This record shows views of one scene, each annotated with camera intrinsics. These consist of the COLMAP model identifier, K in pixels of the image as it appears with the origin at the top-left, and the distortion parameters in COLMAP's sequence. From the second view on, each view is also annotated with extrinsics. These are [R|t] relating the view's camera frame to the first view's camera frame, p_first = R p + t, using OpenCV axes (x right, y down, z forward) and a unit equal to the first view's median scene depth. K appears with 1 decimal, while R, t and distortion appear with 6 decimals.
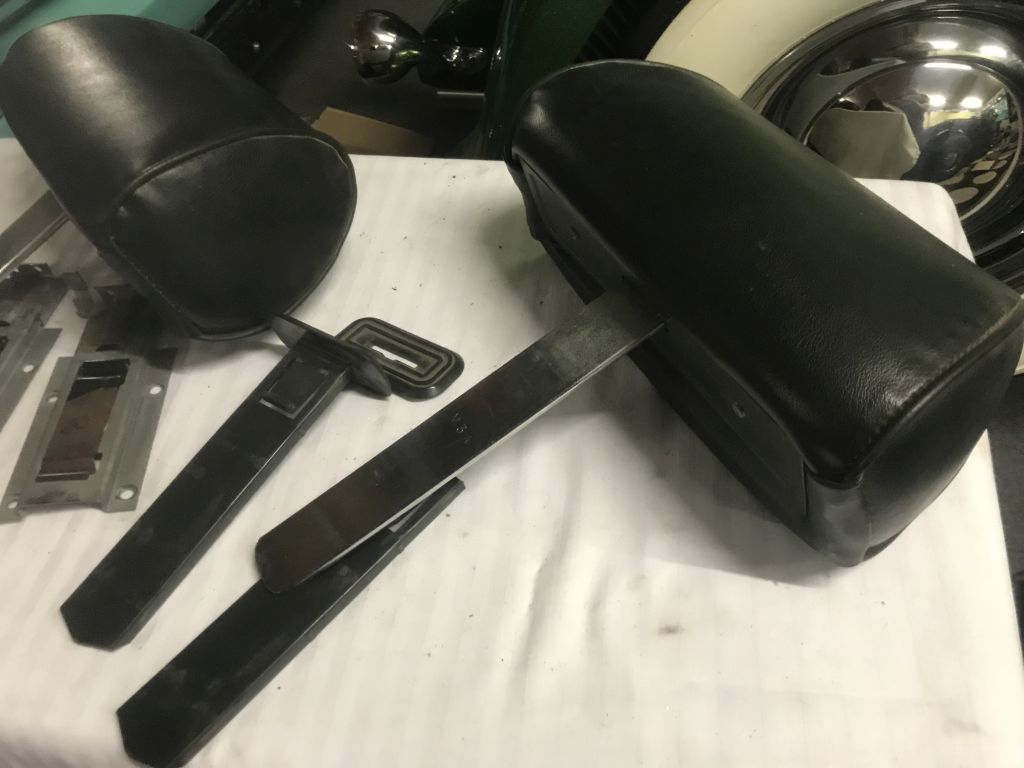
lens RADIAL K [[804.9, 0, 512.0], [0, 804.9, 384.0], [0, 0, 1]] dist [0.001834, -0.007498]
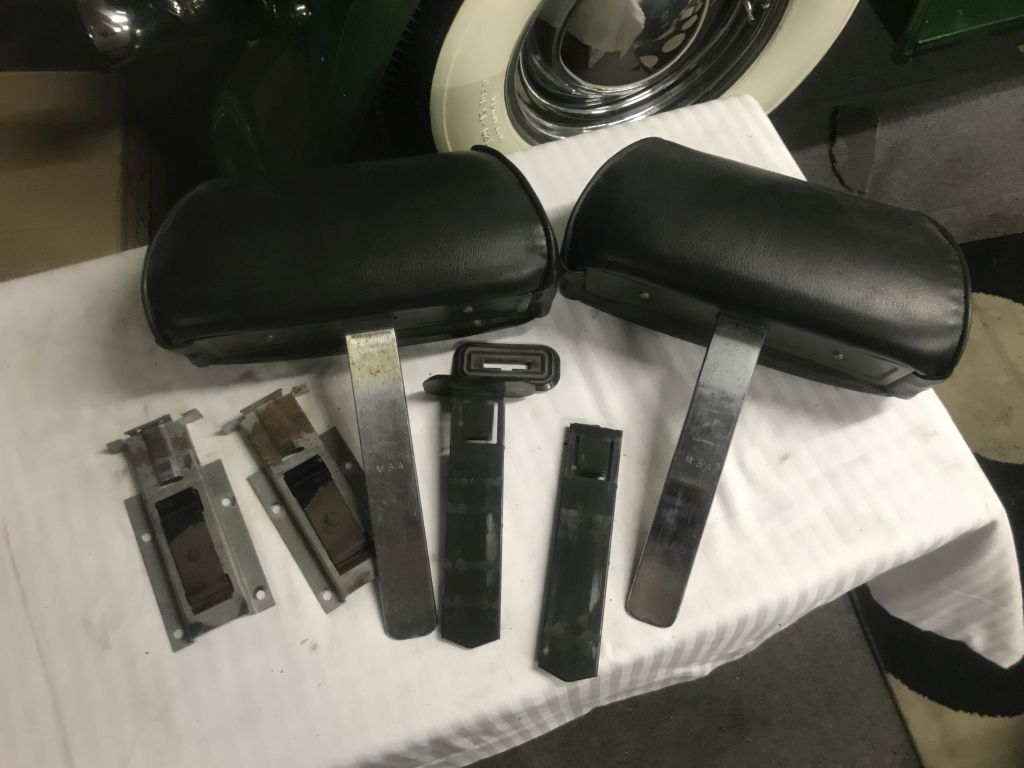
lens RADIAL K [[804.9, 0, 512.0], [0, 804.9, 384.0], [0, 0, 1]] dist [0.001834, -0.007498]
pose [[0.843226, -0.422380, 0.332514, -0.589418], [0.330660, 0.895243, 0.298669, -0.400457], [-0.423833, -0.141897, 0.894556, -0.206385]]
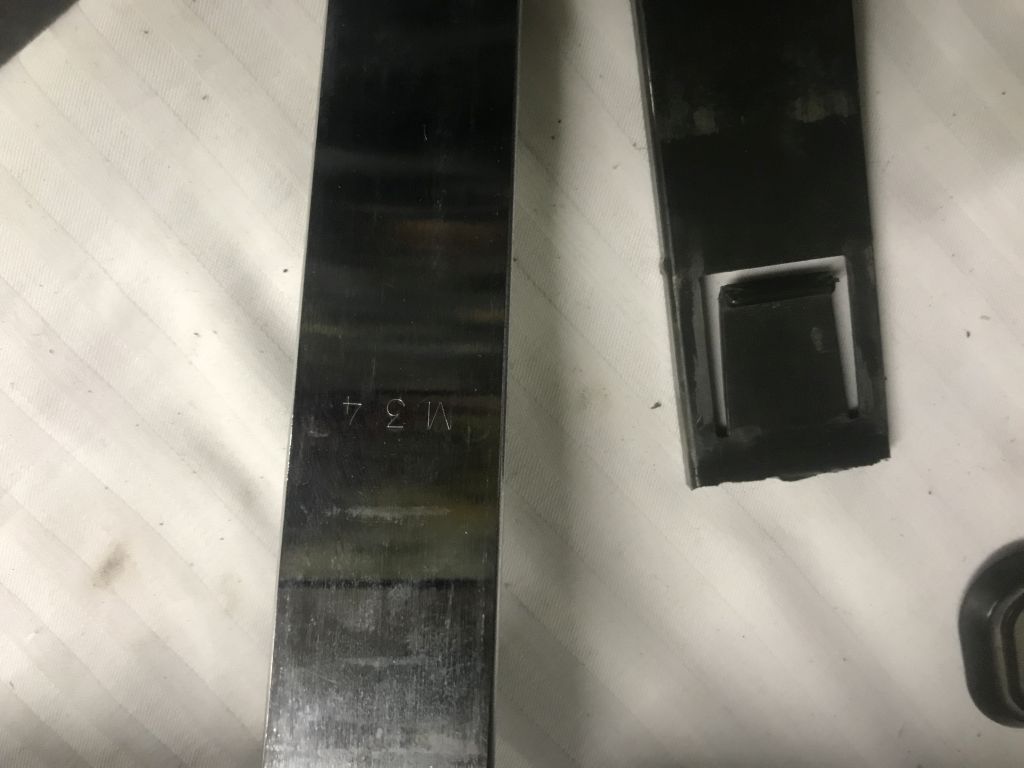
lens RADIAL K [[860.7, 0, 512.0], [0, 860.7, 384.0], [0, 0, 1]] dist [0.010091, -0.004424]
pose [[-0.644168, 0.732534, 0.220096, -0.114183], [-0.527533, -0.633848, 0.565638, -0.034650], [0.553856, 0.248258, 0.794740, 0.502031]]
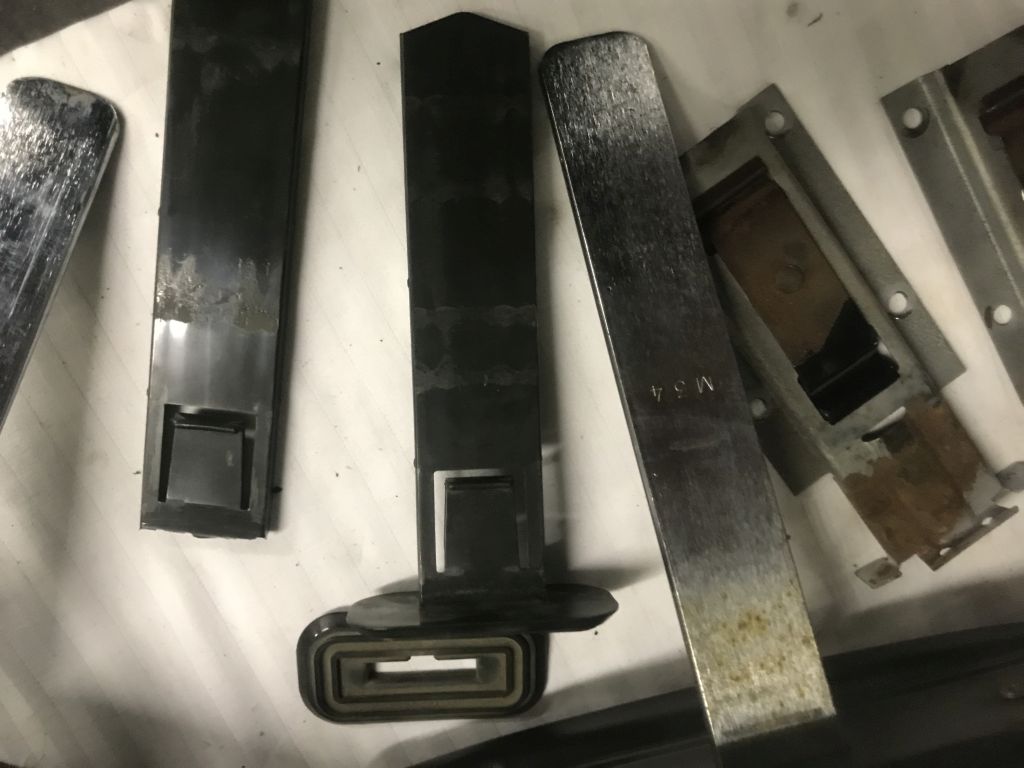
lens RADIAL K [[860.7, 0, 512.0], [0, 860.7, 384.0], [0, 0, 1]] dist [0.010091, -0.004424]
pose [[-0.831088, 0.543391, 0.118405, -0.379834], [-0.419132, -0.751922, 0.508862, -0.223064], [0.365542, 0.373282, 0.852666, 0.407127]]
